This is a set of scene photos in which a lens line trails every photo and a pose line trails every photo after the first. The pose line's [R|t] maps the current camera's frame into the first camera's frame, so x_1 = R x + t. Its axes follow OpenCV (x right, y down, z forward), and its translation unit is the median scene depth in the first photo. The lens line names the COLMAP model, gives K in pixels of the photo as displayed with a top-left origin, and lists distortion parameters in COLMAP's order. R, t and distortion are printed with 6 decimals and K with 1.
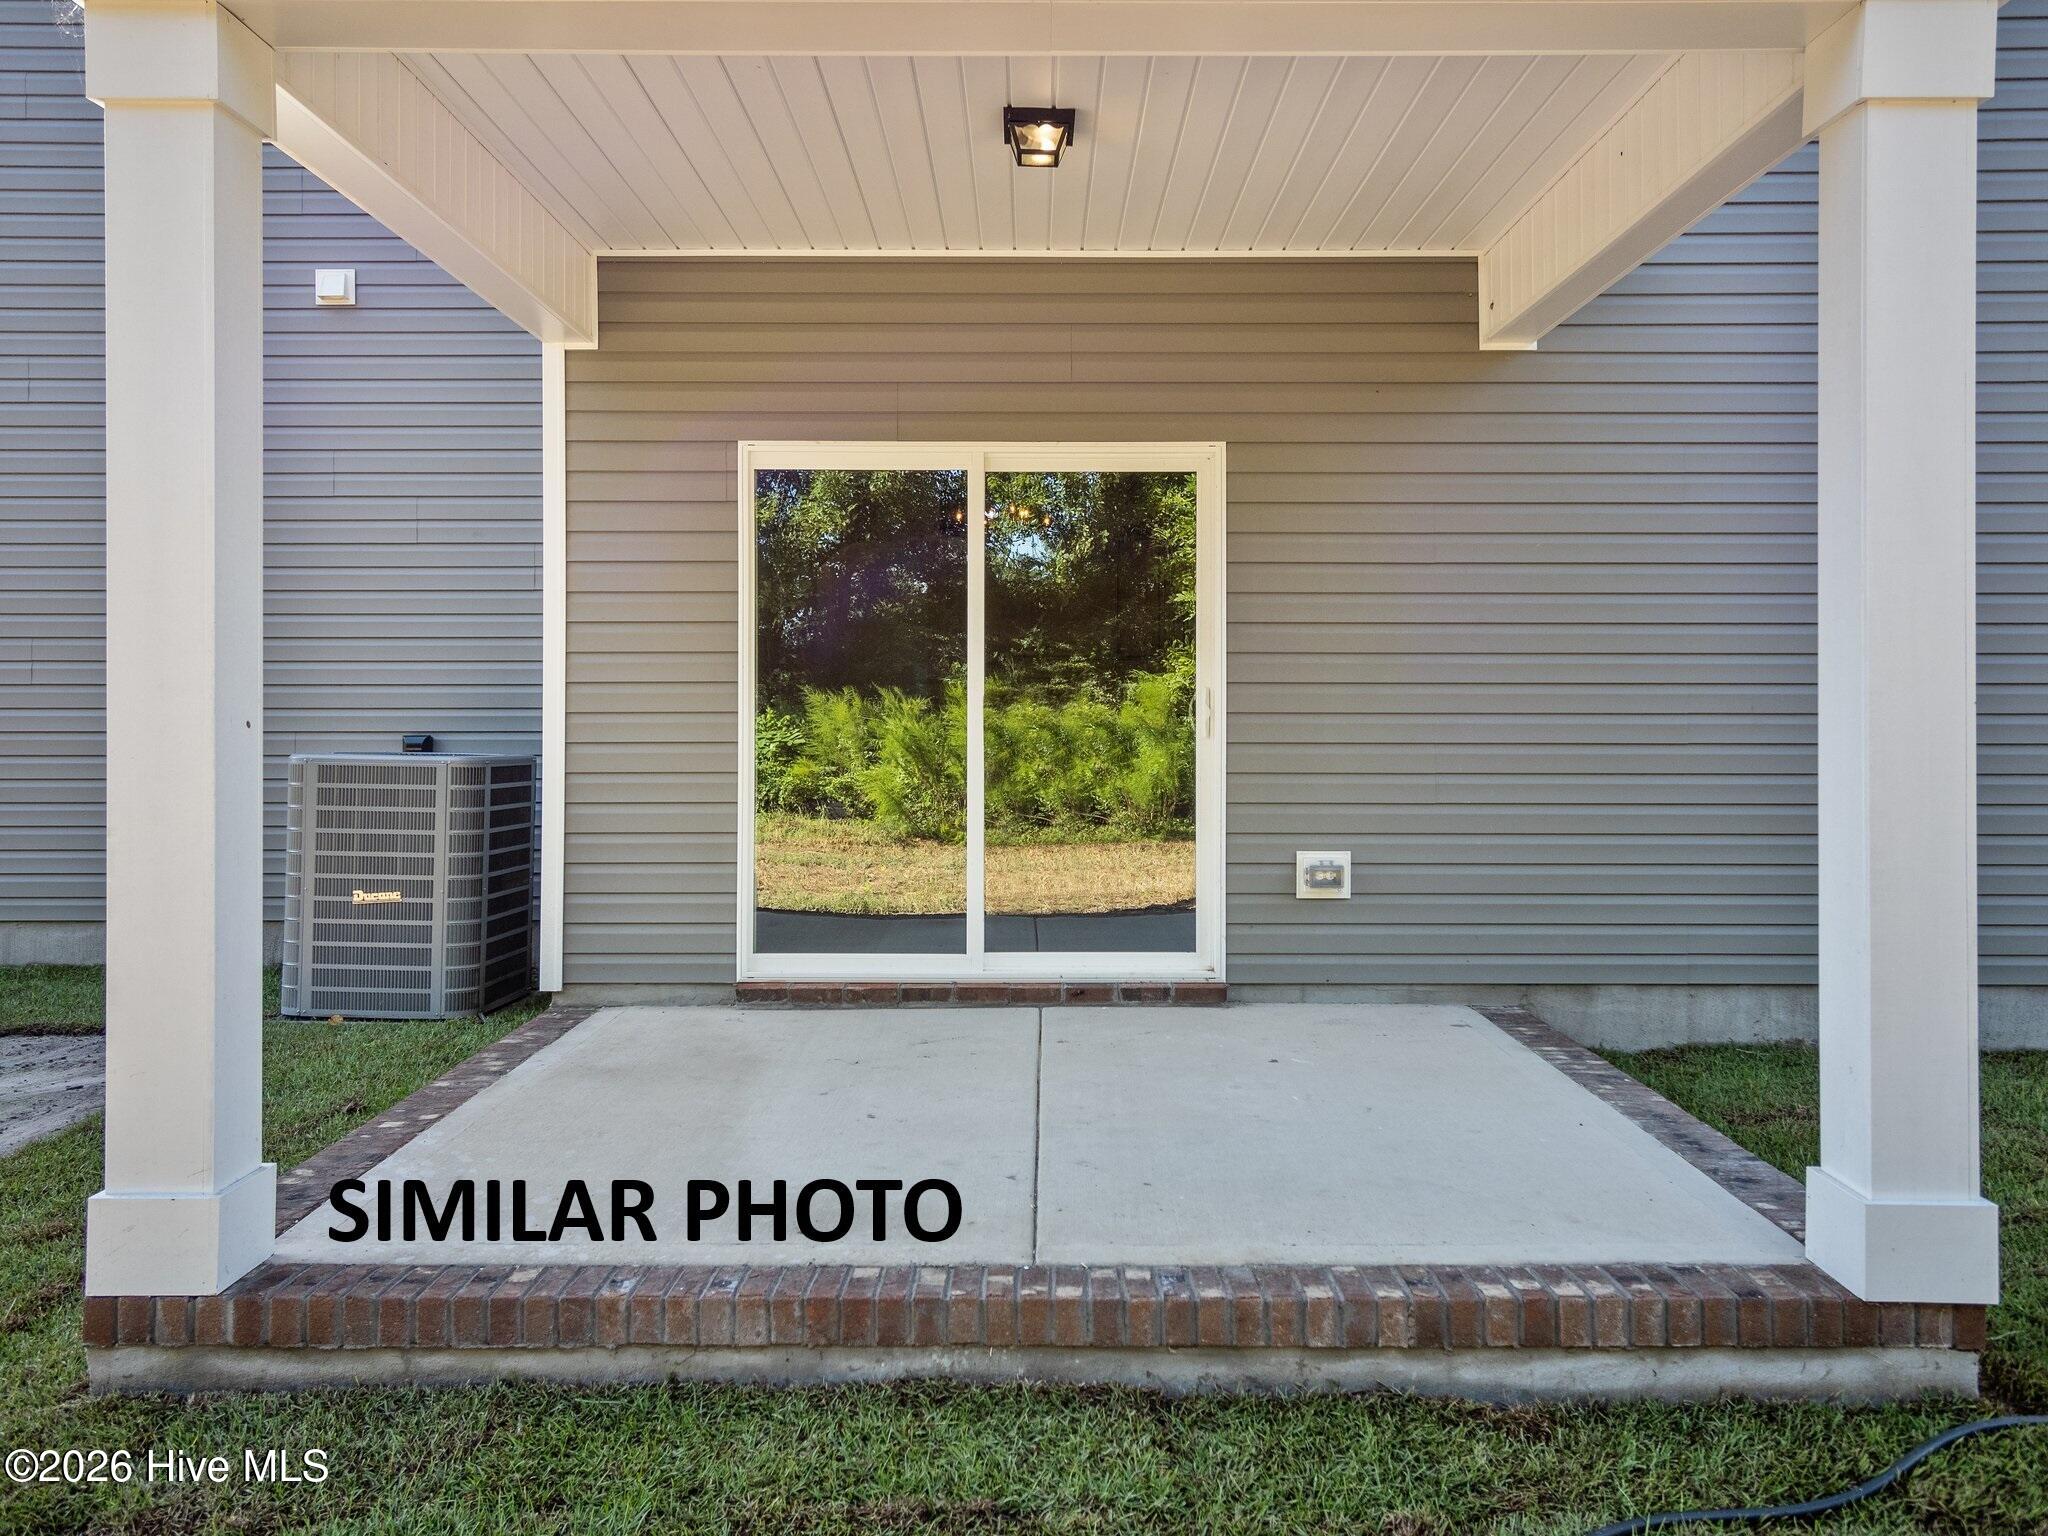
lens RADIAL K [[1712.4, 0, 1018.9], [0, 1712.4, 761.5], [0, 0, 1]] dist [0.006179, 0.003207]
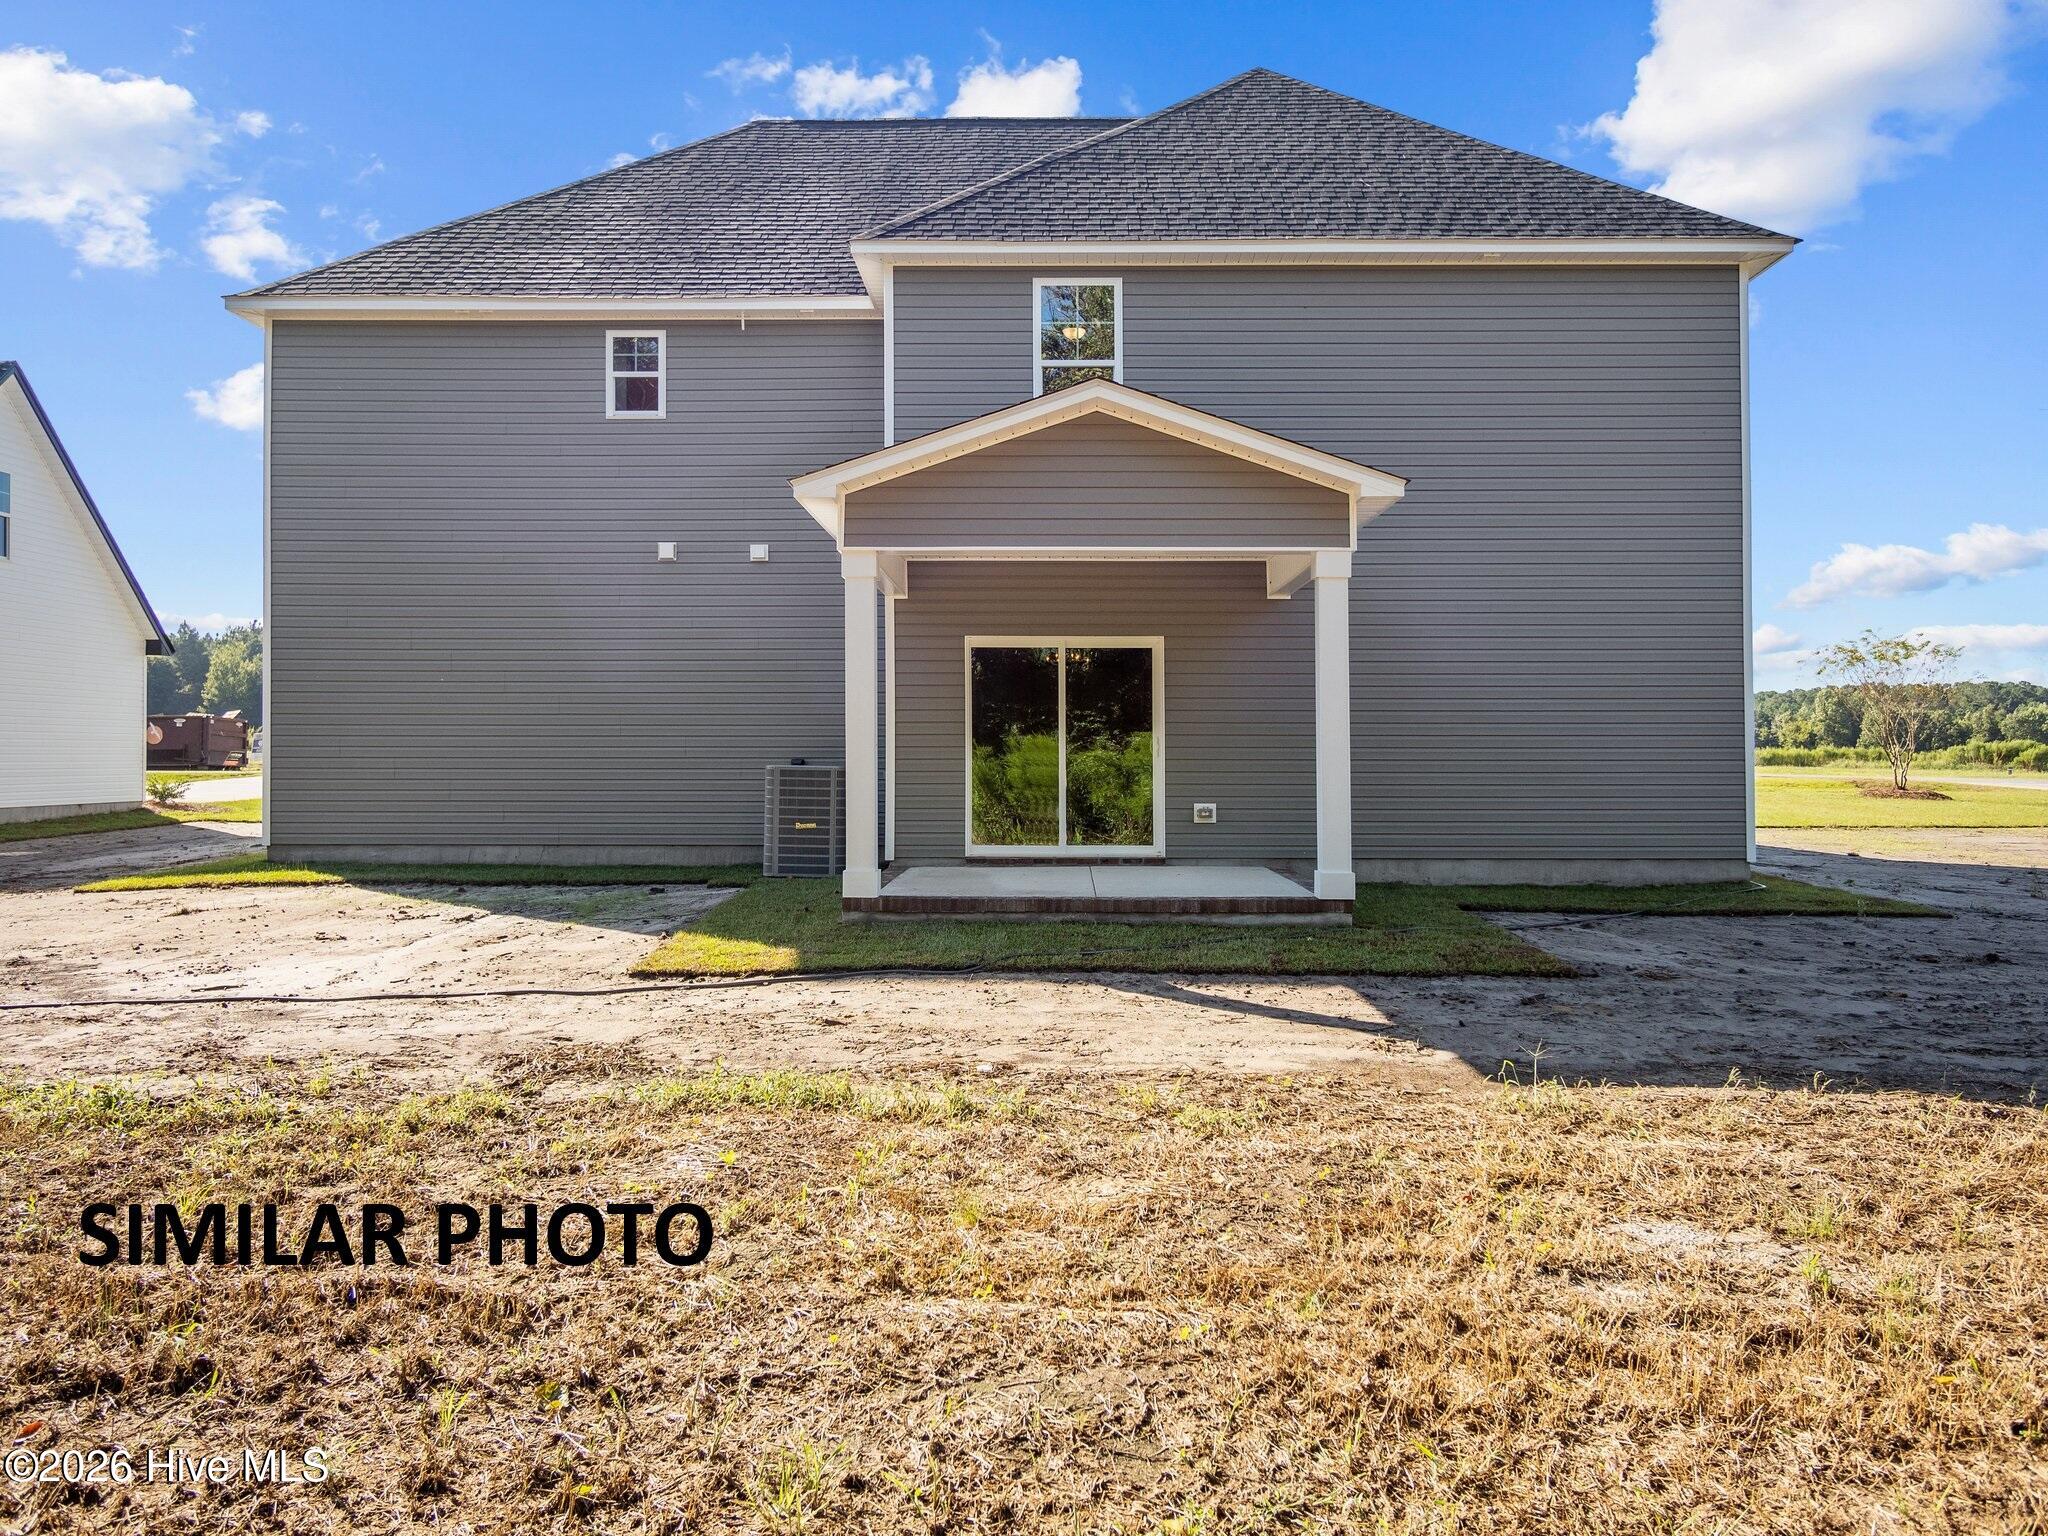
lens RADIAL K [[1497.9, 0, 1027.9], [0, 1497.9, 768.2], [0, 0, 1]] dist [-0.011666, 0.008304]
pose [[0.999977, 0.000326, -0.006761, -0.059713], [-0.000504, 0.999654, -0.026297, 0.057669], [0.006750, 0.026299, 0.999631, -1.128698]]
